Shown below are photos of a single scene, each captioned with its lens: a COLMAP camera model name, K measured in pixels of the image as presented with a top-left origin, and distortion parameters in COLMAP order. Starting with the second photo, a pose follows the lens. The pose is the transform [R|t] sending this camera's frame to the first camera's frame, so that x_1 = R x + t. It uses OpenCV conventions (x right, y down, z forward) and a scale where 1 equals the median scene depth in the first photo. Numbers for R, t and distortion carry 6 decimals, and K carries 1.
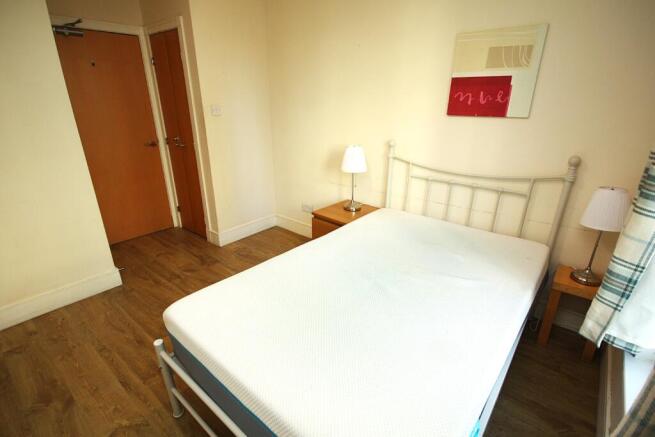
lens RADIAL K [[313.3, 0, 325.9], [0, 313.3, 217.5], [0, 0, 1]] dist [0.000695, 0.000610]
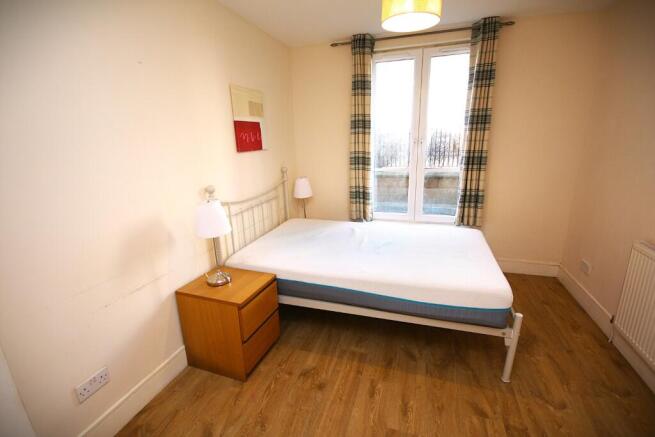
lens RADIAL K [[313.3, 0, 331.8], [0, 313.3, 221.2], [0, 0, 1]] dist [0.000695, 0.000610]
pose [[-0.382074, -0.224276, 0.896504, -0.882010], [0.366989, 0.853508, 0.369923, -0.442715], [-0.848139, 0.470345, -0.243796, 1.198879]]
